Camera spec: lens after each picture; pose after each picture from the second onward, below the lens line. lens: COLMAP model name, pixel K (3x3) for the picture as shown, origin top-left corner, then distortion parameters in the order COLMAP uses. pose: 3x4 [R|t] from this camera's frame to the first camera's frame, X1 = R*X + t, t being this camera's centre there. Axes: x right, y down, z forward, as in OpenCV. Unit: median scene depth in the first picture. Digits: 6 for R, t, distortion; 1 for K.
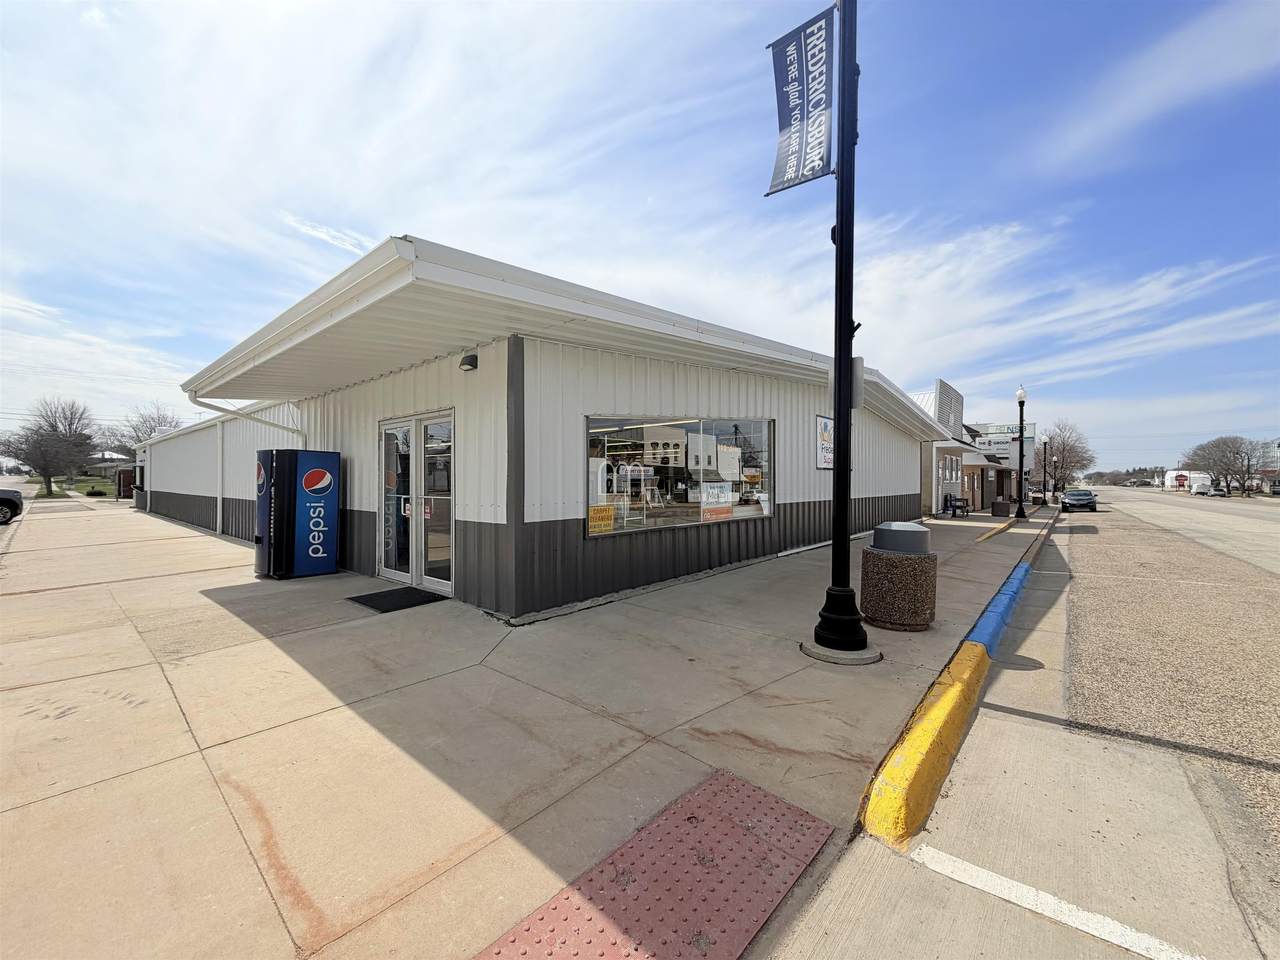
lens RADIAL K [[511.9, 0, 640.0], [0, 511.9, 480.0], [0, 0, 1]] dist [-0.001924, -0.000328]
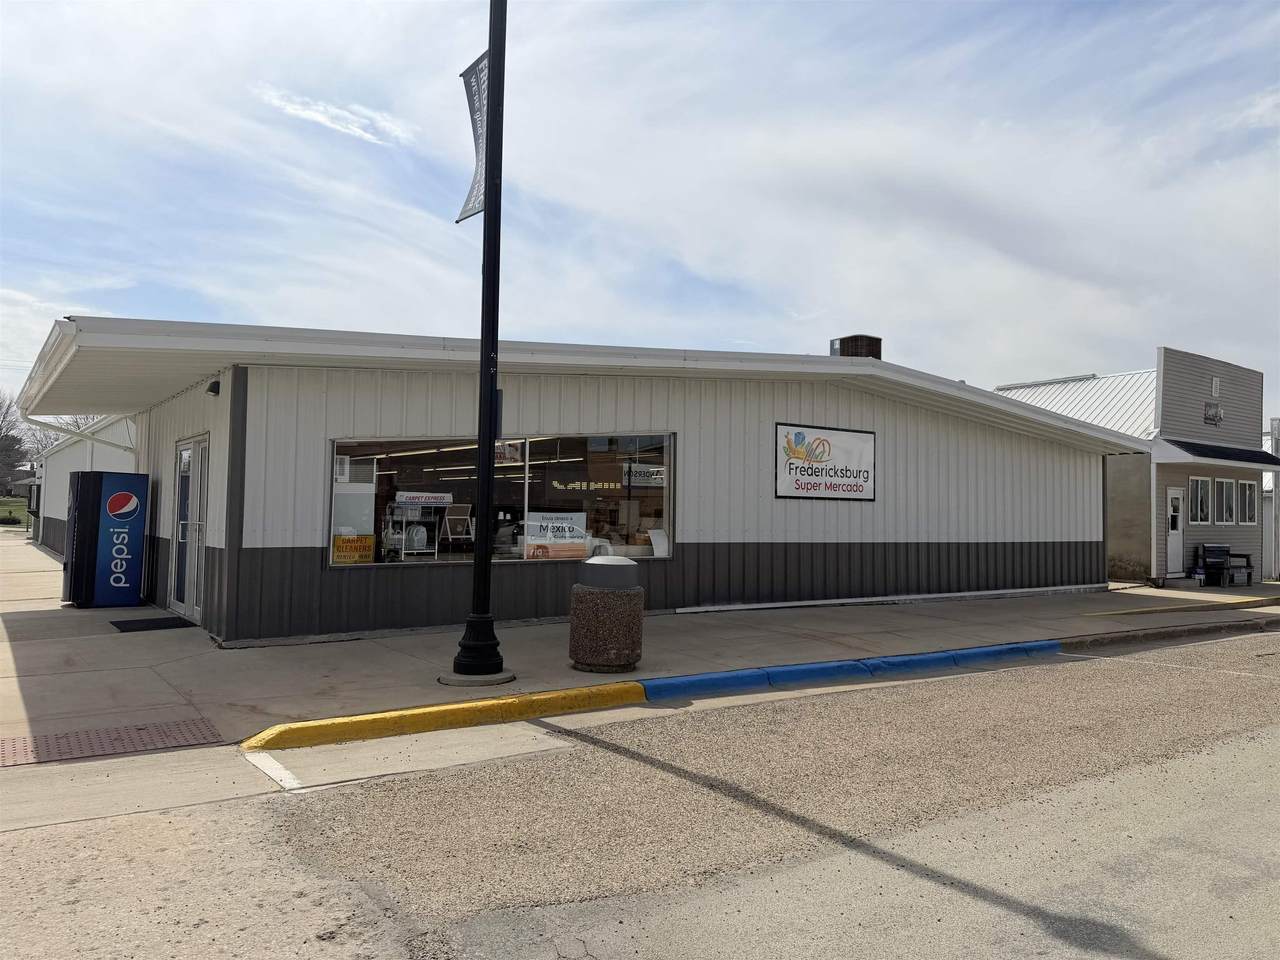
lens RADIAL K [[943.7, 0, 640.0], [0, 943.7, 480.0], [0, 0, 1]] dist [0.013602, 0.001389]
pose [[0.972514, 0.007312, -0.232730, 0.682954], [-0.015061, 0.999389, -0.031537, -0.002997], [0.232357, 0.034175, 0.972030, -0.455209]]
